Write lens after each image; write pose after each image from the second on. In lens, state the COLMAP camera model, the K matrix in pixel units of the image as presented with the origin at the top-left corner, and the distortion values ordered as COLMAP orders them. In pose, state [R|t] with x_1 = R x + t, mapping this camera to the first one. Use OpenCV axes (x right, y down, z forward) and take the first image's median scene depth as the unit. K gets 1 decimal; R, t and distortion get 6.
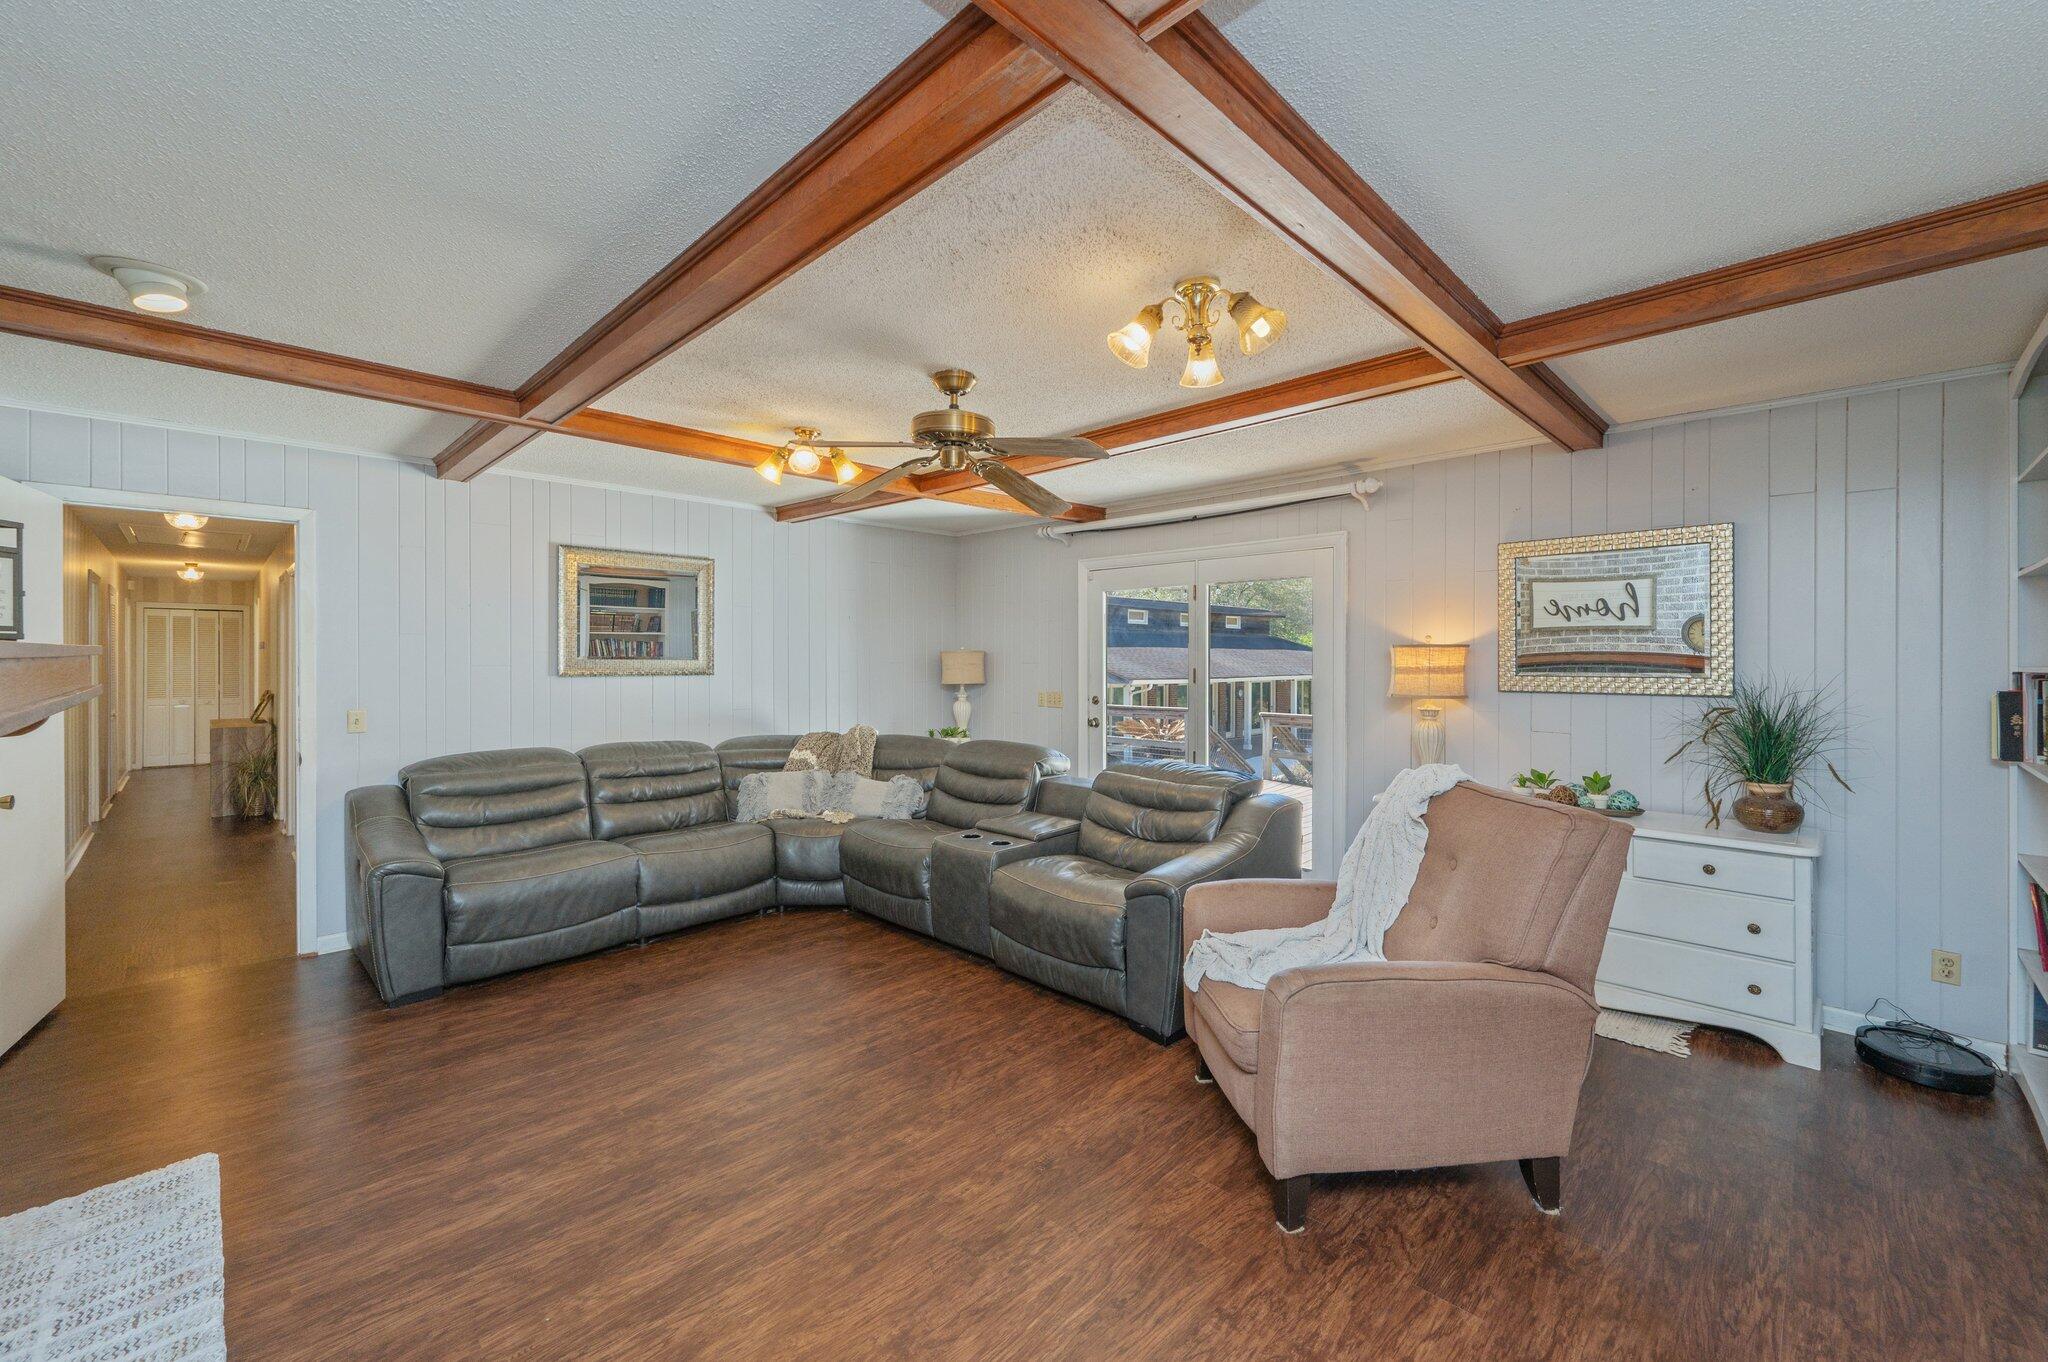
lens RADIAL K [[815.5, 0, 1053.3], [0, 815.5, 654.4], [0, 0, 1]] dist [0.002256, 0.000383]
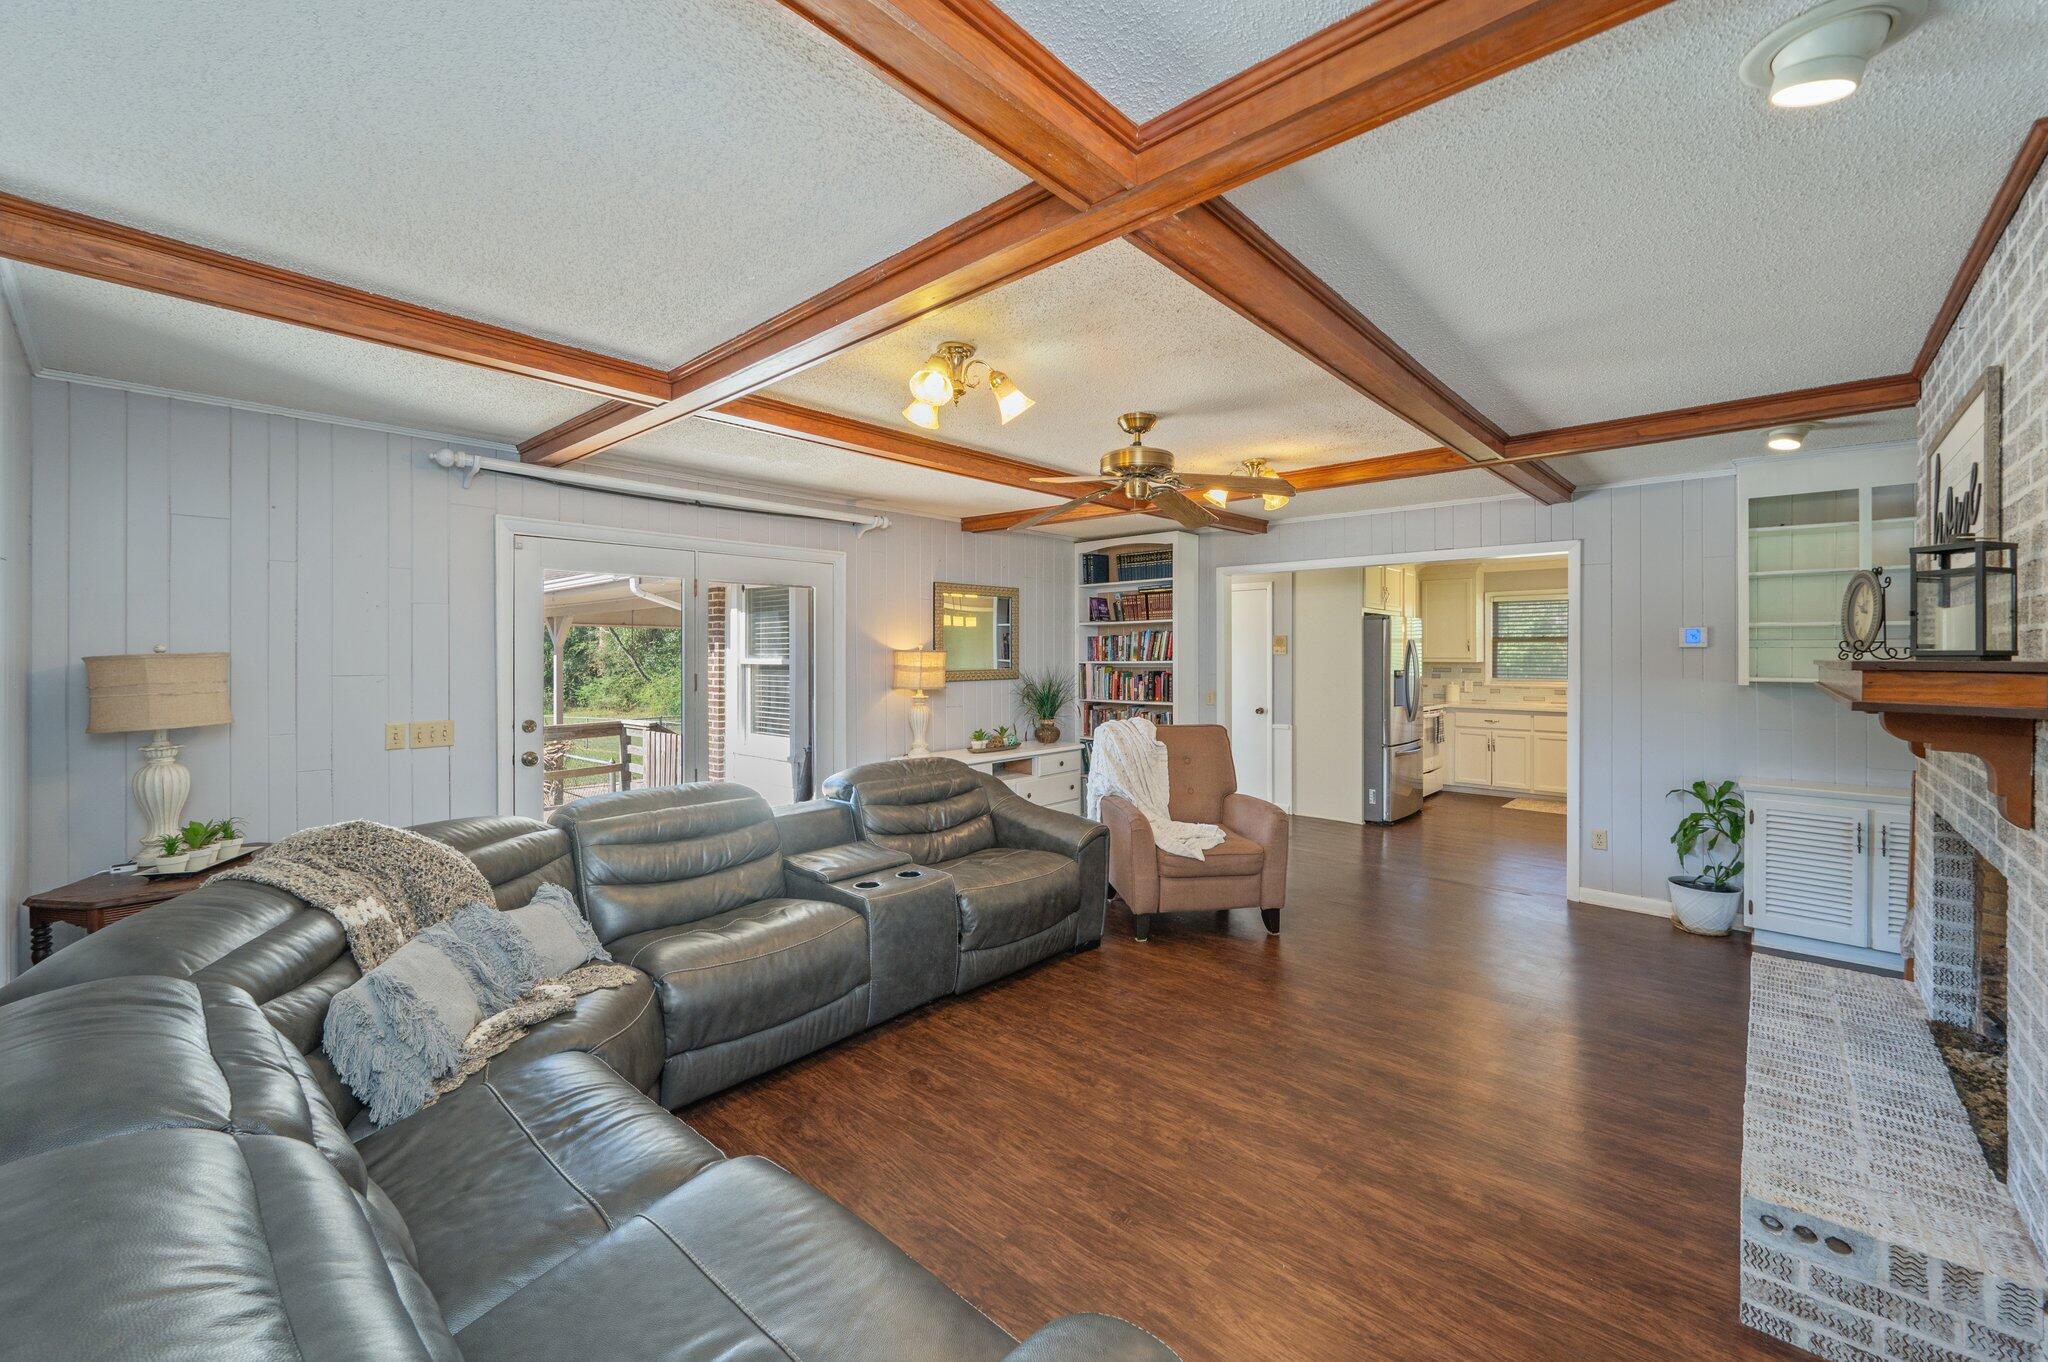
lens RADIAL K [[815.5, 0, 1013.3], [0, 815.5, 645.8], [0, 0, 1]] dist [0.002256, 0.000383]
pose [[-0.018932, 0.009015, 0.999780, -1.164558], [-0.001050, 0.999959, -0.009037, -0.009890], [-0.999820, -0.001221, -0.018922, 1.106860]]
